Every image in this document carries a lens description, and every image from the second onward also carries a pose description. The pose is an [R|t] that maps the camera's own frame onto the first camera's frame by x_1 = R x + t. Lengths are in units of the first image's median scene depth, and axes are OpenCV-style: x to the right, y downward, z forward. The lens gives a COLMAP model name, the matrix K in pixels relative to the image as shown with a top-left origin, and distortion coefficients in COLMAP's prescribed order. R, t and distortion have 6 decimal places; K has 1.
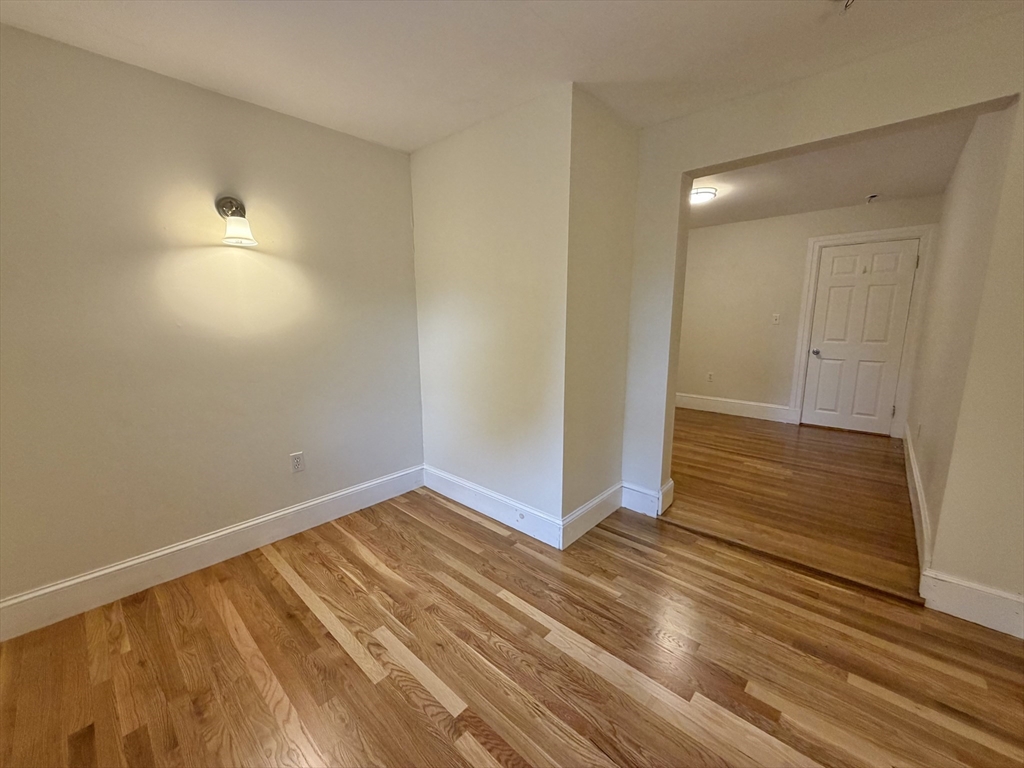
lens RADIAL K [[407.7, 0, 508.6], [0, 407.7, 383.7], [0, 0, 1]] dist [0.000290, -0.000359]
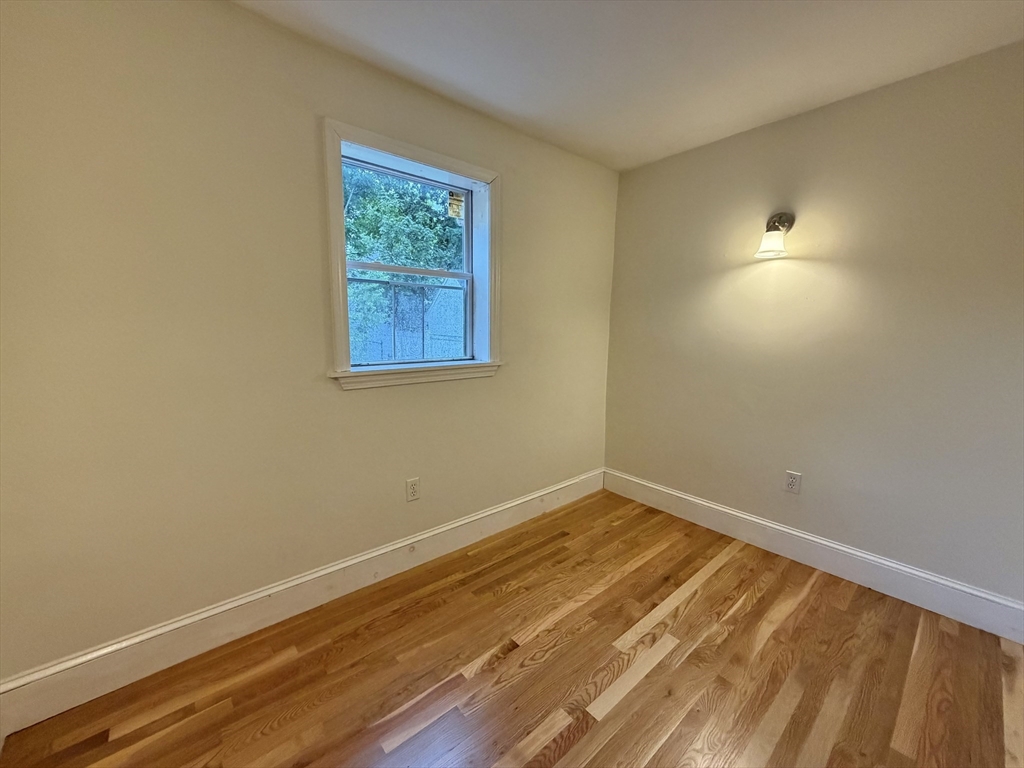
lens RADIAL K [[407.7, 0, 508.6], [0, 407.7, 383.7], [0, 0, 1]] dist [0.000290, -0.000359]
pose [[-0.117905, 0.144064, -0.982519, 0.517101], [-0.173288, 0.971254, 0.163207, -0.075122], [0.977788, 0.189501, -0.089552, 0.490804]]
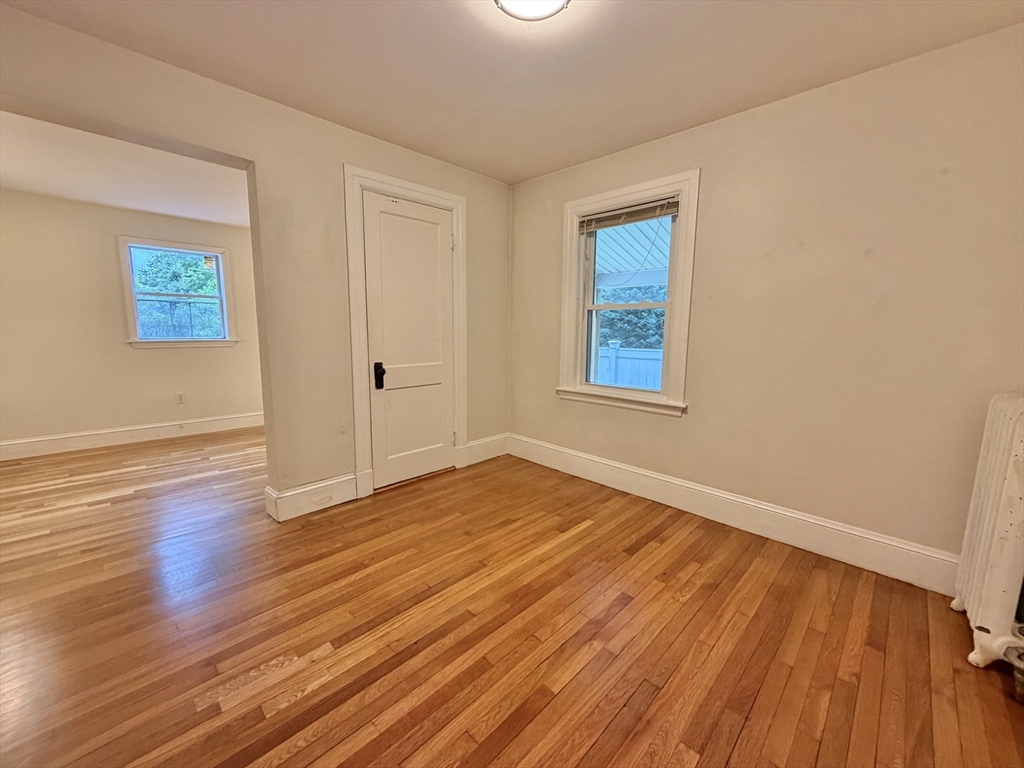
lens RADIAL K [[407.7, 0, 508.6], [0, 407.7, 383.7], [0, 0, 1]] dist [0.000290, -0.000359]
pose [[-0.040922, 0.135238, -0.989968, 1.666143], [-0.173242, 0.974830, 0.140332, -0.295649], [0.984029, 0.177247, -0.016463, 1.982408]]
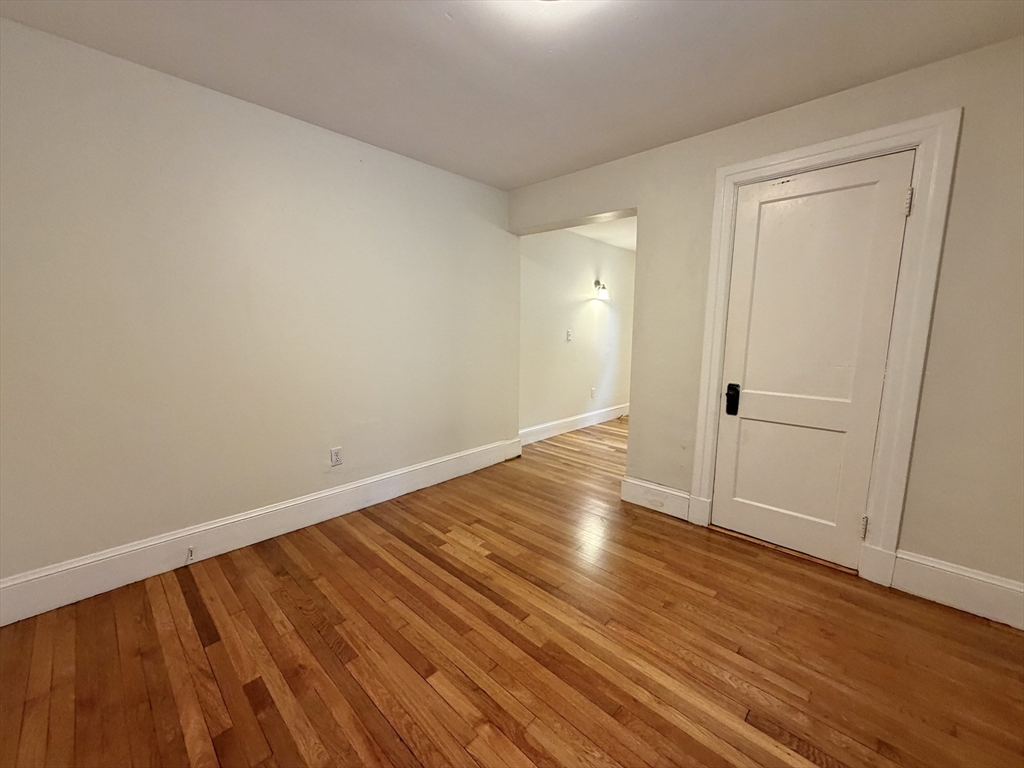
lens RADIAL K [[407.7, 0, 508.6], [0, 407.7, 383.7], [0, 0, 1]] dist [0.000290, -0.000359]
pose [[-0.999580, -0.013152, 0.025805, 0.923086], [-0.004844, 0.954326, 0.298729, -0.447176], [-0.028556, 0.298479, -0.953989, 2.664107]]
